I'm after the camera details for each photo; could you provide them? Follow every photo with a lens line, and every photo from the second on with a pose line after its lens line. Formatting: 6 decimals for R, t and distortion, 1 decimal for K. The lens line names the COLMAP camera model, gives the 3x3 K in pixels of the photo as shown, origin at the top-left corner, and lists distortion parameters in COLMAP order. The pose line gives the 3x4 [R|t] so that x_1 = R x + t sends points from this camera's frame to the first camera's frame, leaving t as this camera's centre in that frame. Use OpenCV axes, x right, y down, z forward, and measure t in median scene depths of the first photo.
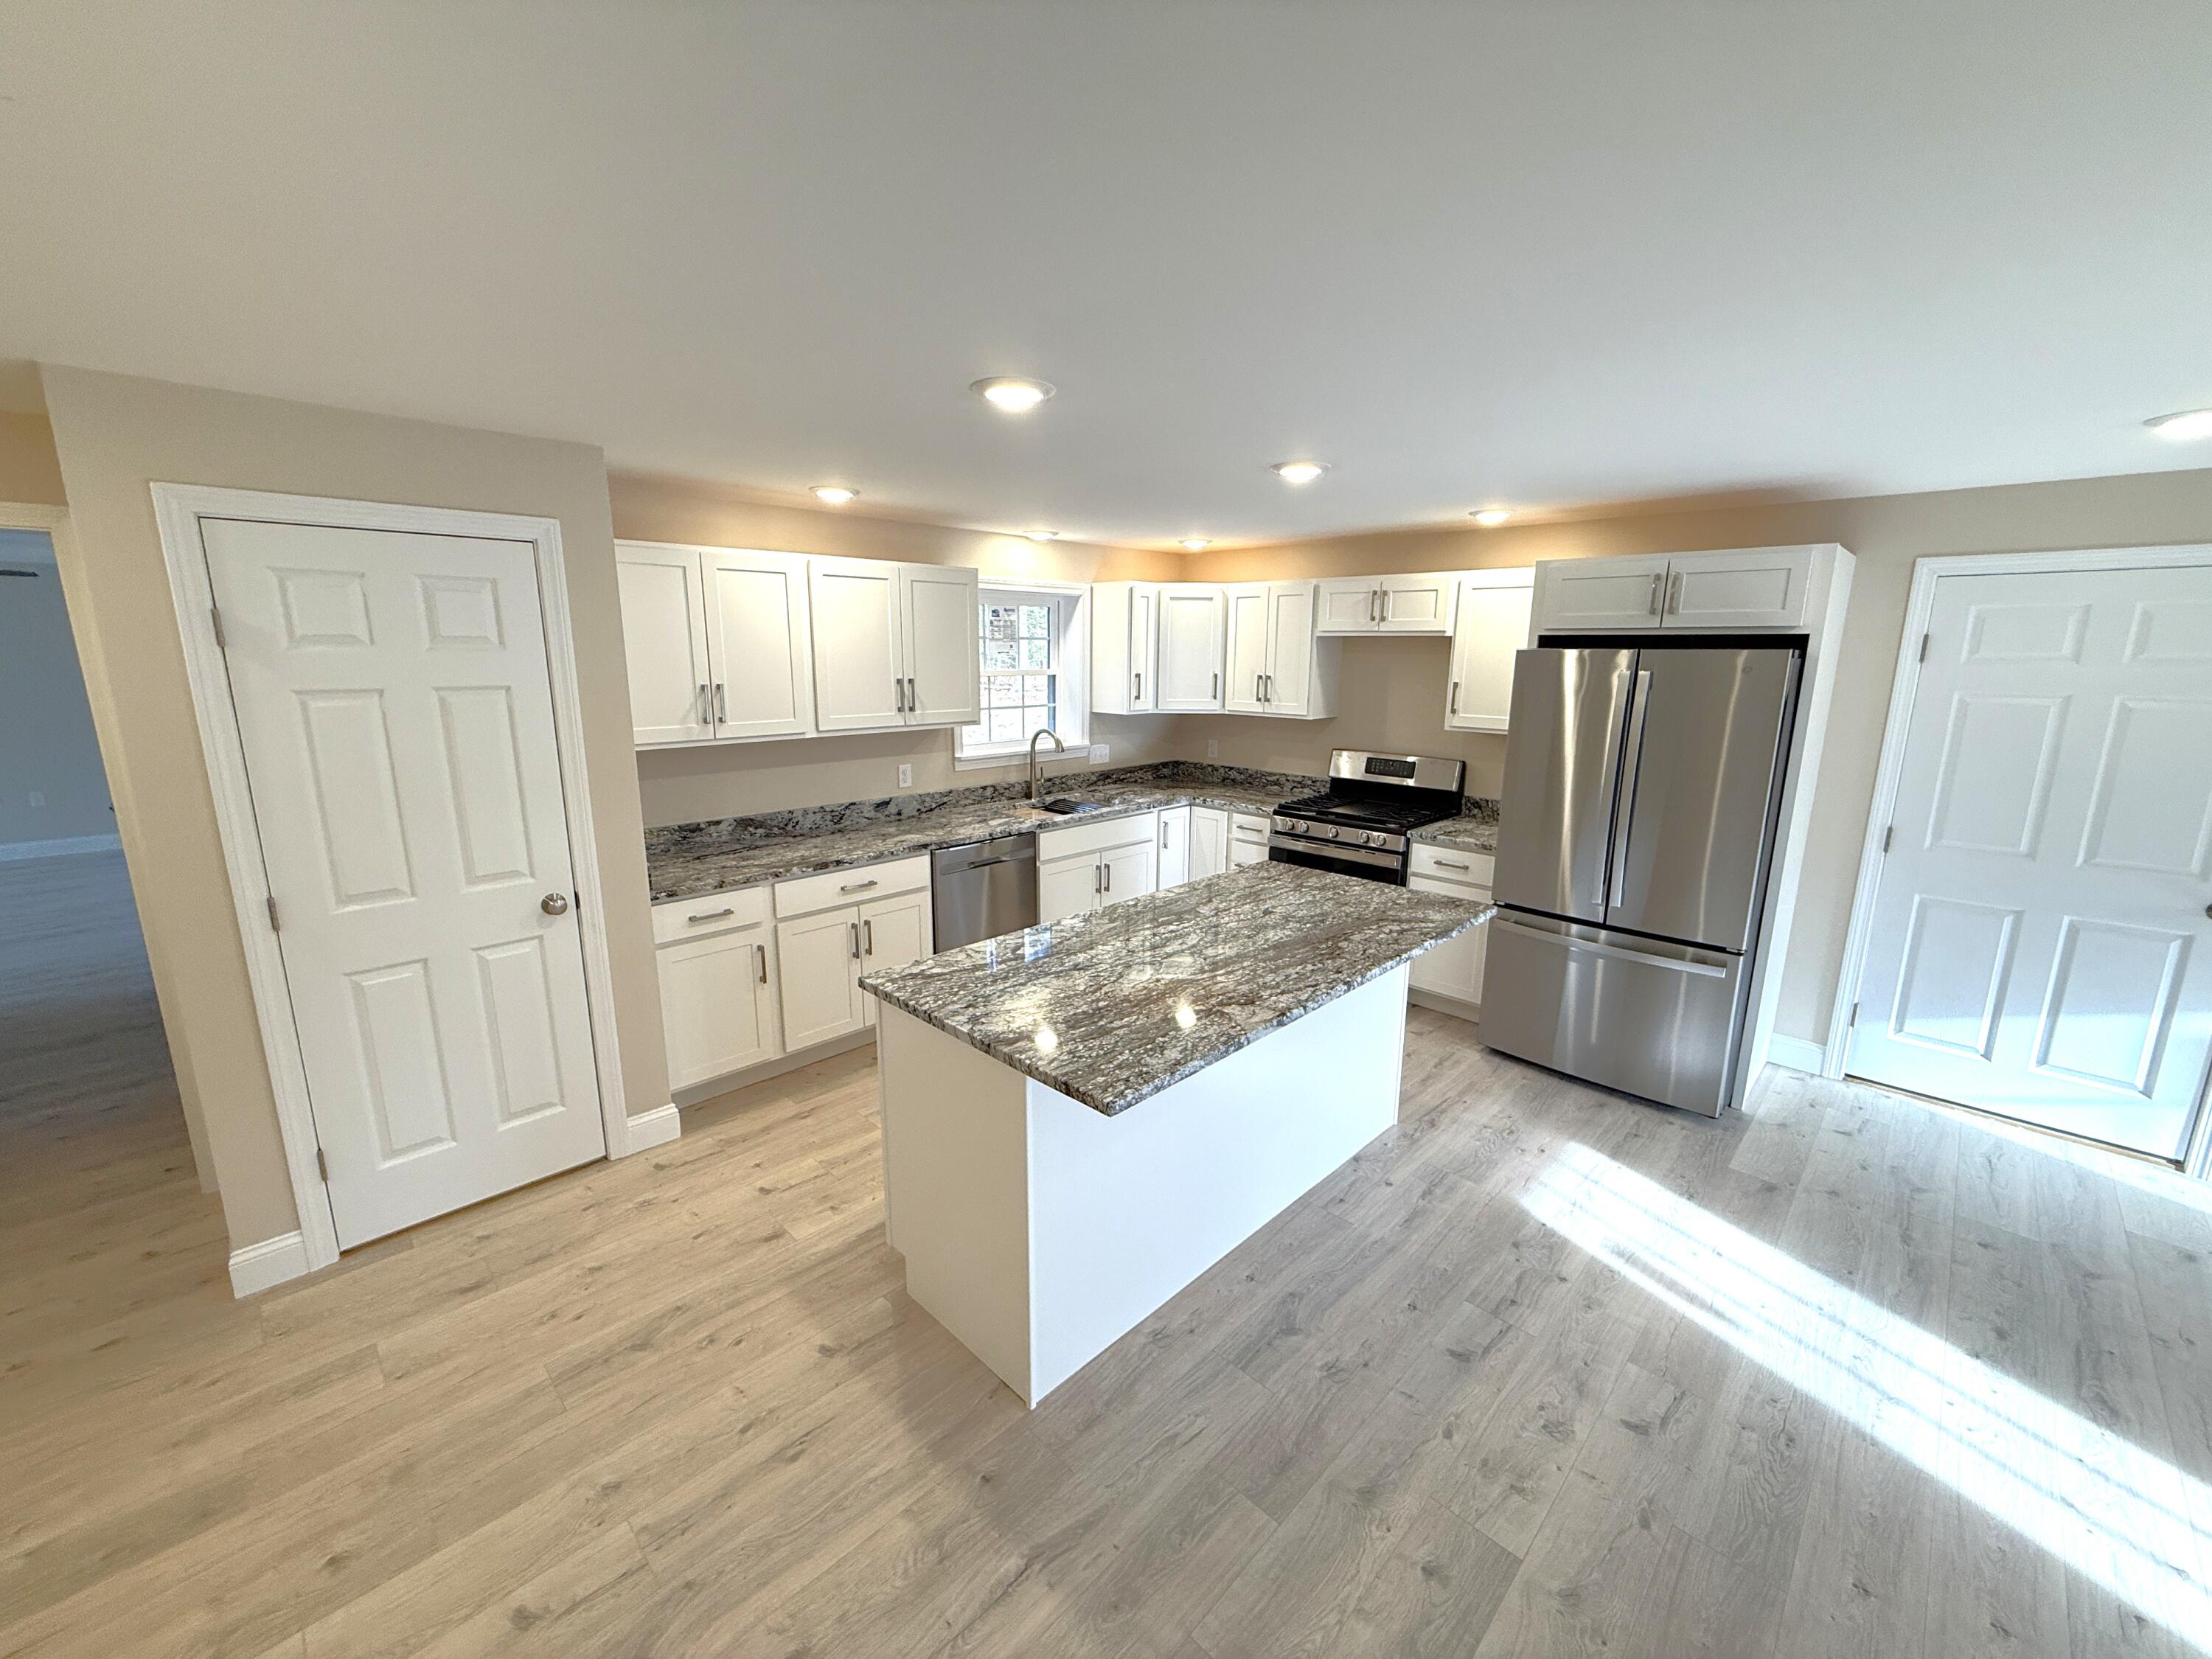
lens RADIAL K [[880.6, 0, 1100.9], [0, 880.6, 826.9], [0, 0, 1]] dist [-0.000404, -0.000028]
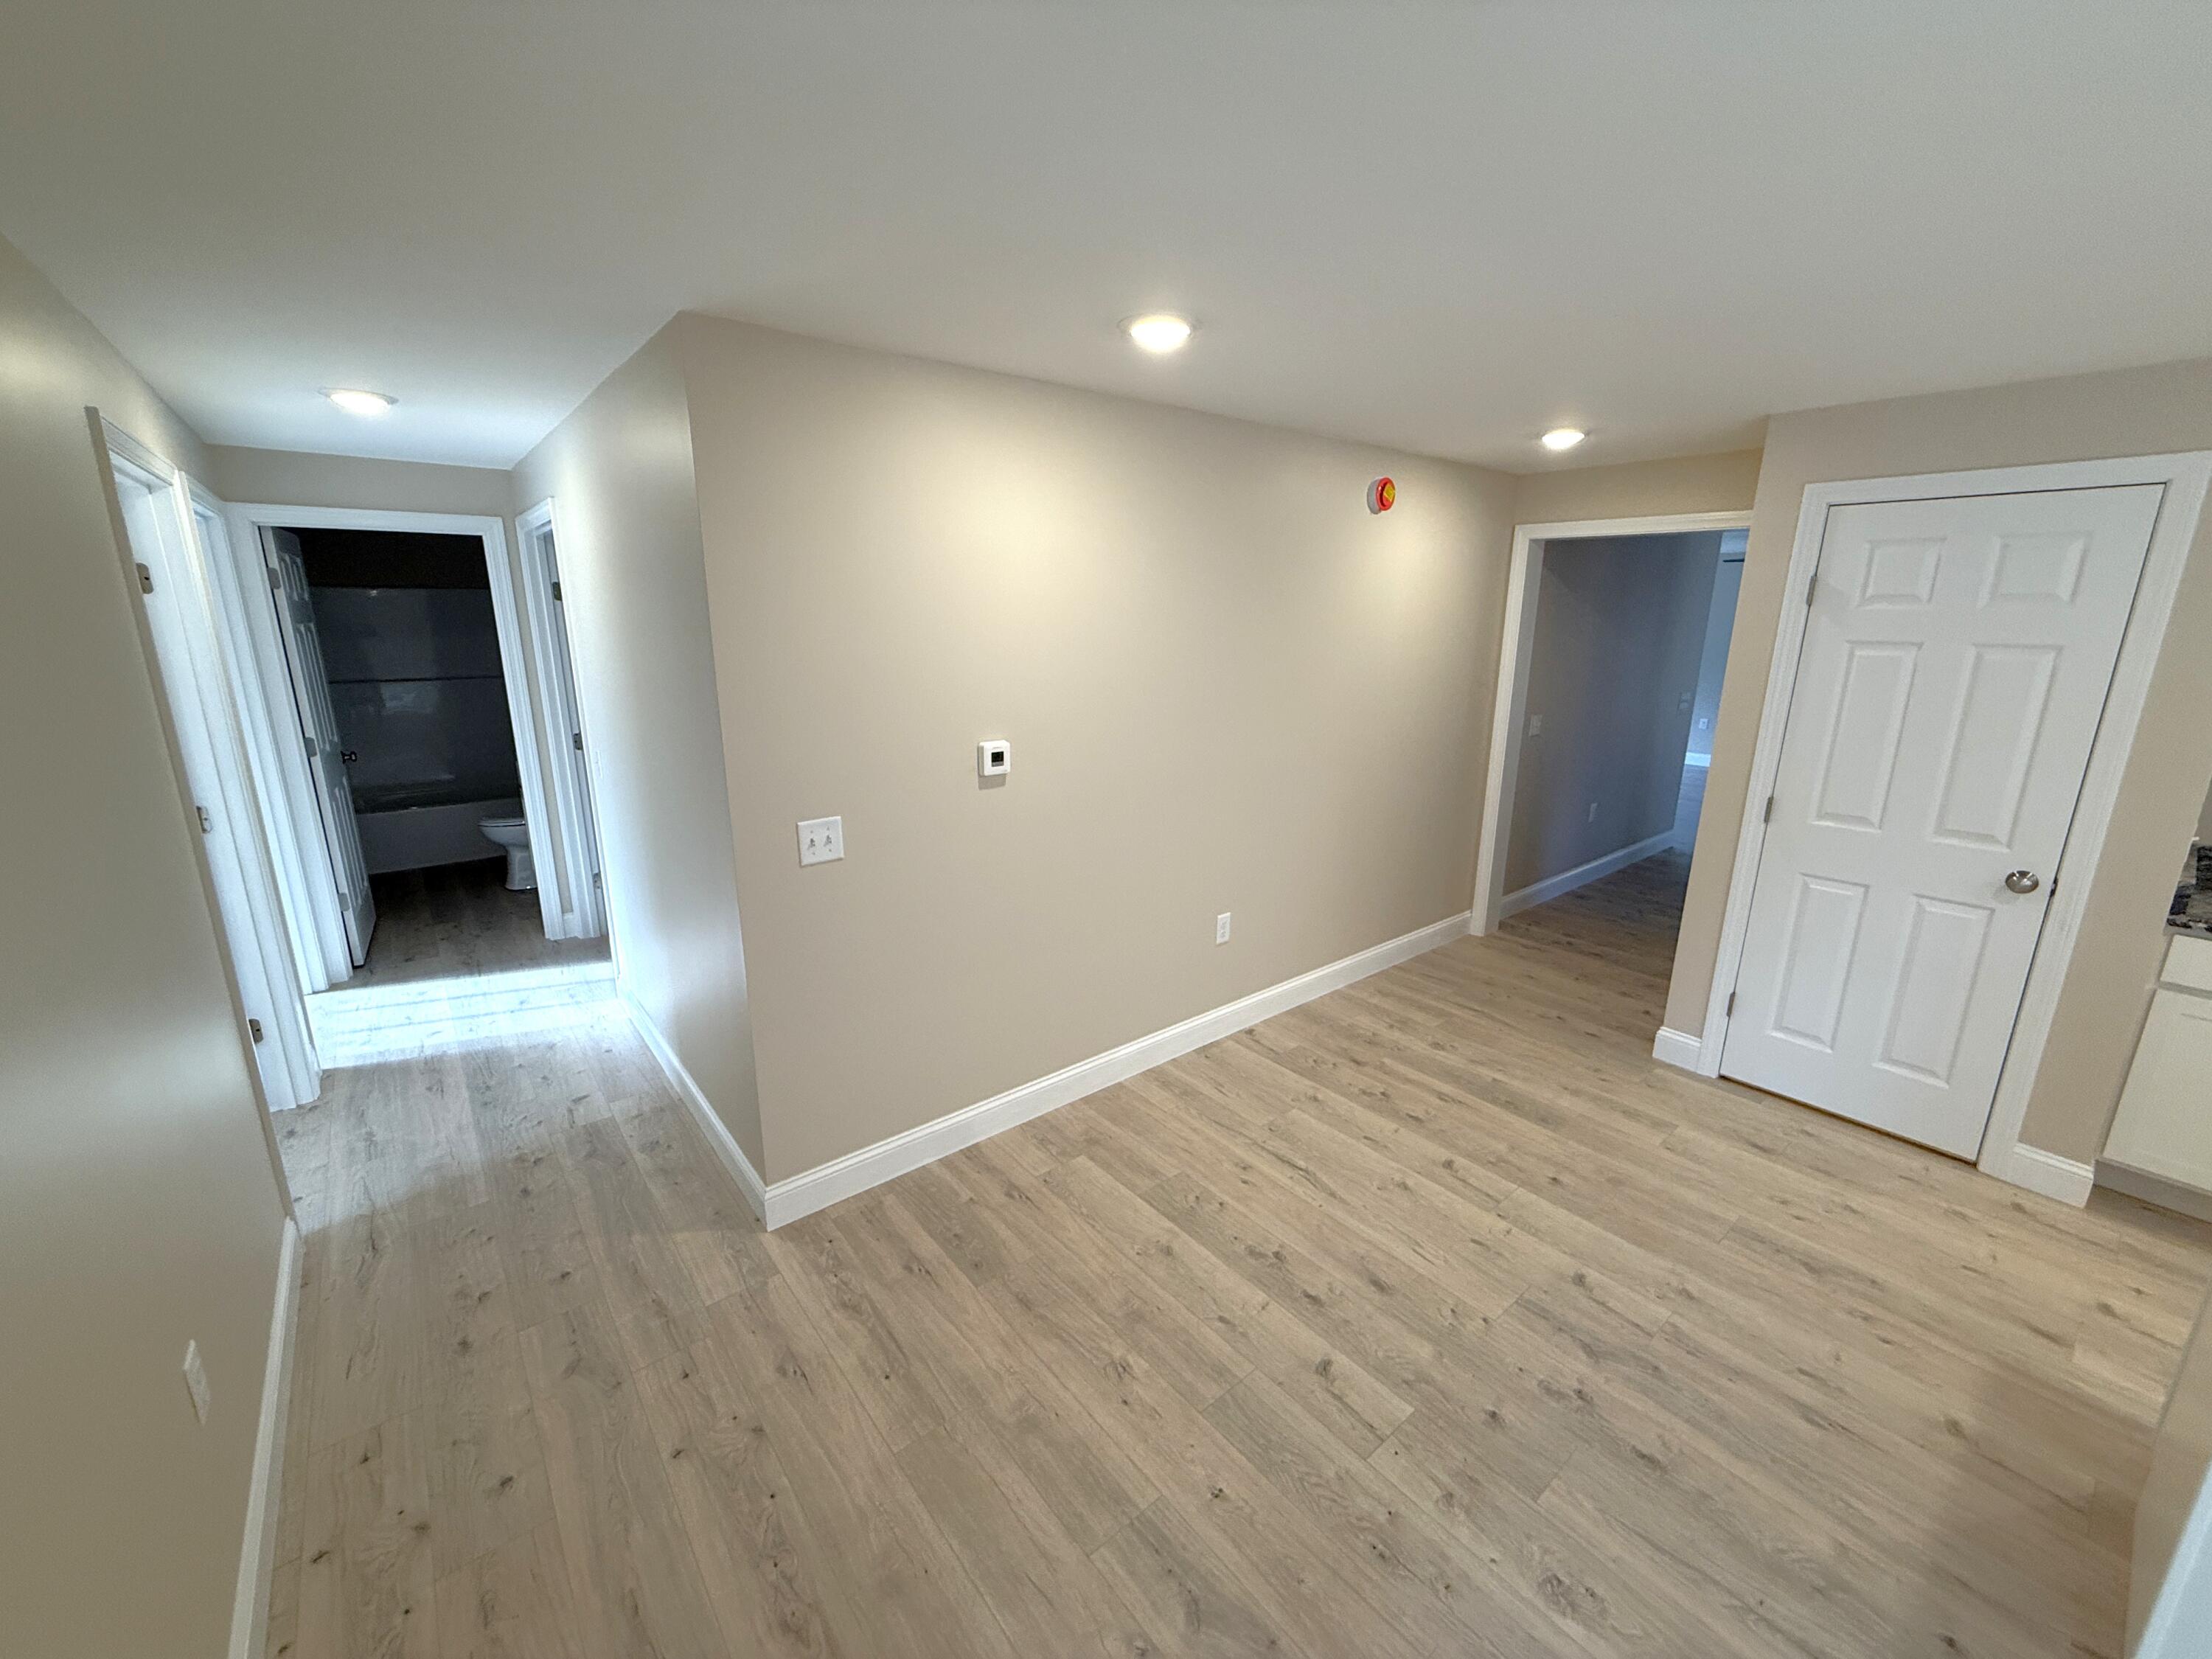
lens RADIAL K [[880.6, 0, 1100.9], [0, 880.6, 826.9], [0, 0, 1]] dist [-0.000404, -0.000028]
pose [[-0.106549, 0.230162, -0.967302, 0.335154], [-0.207991, 0.946158, 0.248041, 0.003483], [0.972310, 0.227619, -0.052940, 0.076939]]
